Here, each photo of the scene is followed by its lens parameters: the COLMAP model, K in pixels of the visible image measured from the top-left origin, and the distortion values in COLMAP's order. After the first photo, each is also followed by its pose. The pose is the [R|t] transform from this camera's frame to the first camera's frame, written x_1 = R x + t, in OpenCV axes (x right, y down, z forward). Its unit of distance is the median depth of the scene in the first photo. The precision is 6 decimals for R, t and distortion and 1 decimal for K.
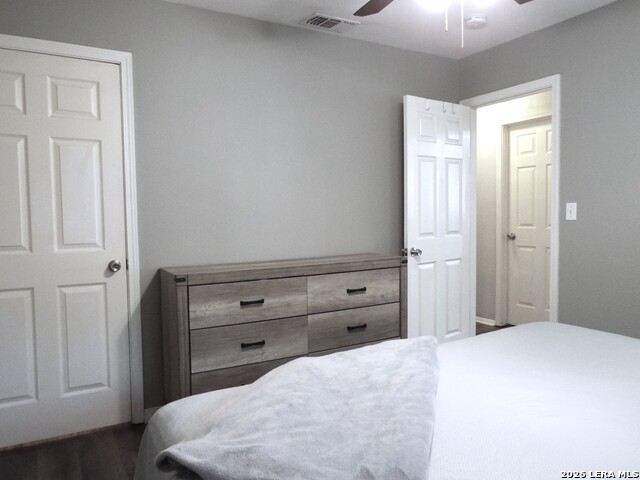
lens RADIAL K [[480.9, 0, 320.0], [0, 480.9, 240.0], [0, 0, 1]] dist [0.001408, -0.000959]
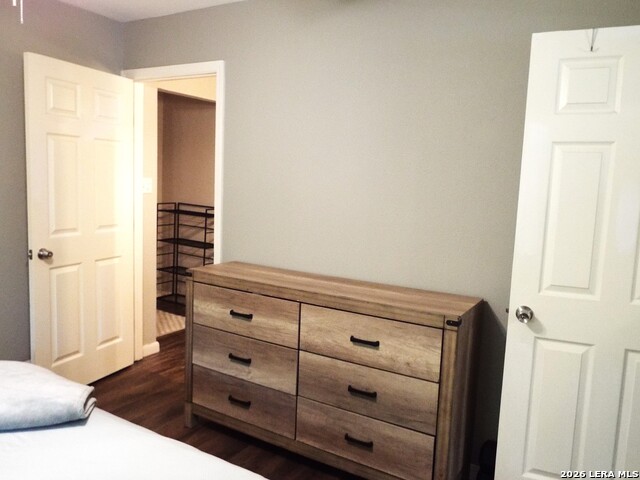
lens RADIAL K [[480.9, 0, 320.0], [0, 480.9, 240.0], [0, 0, 1]] dist [0.001408, -0.000959]
pose [[0.512716, 0.143491, -0.846483, 0.674846], [-0.101650, 0.989146, 0.106105, -0.121241], [0.852520, 0.031643, 0.521736, 0.620861]]
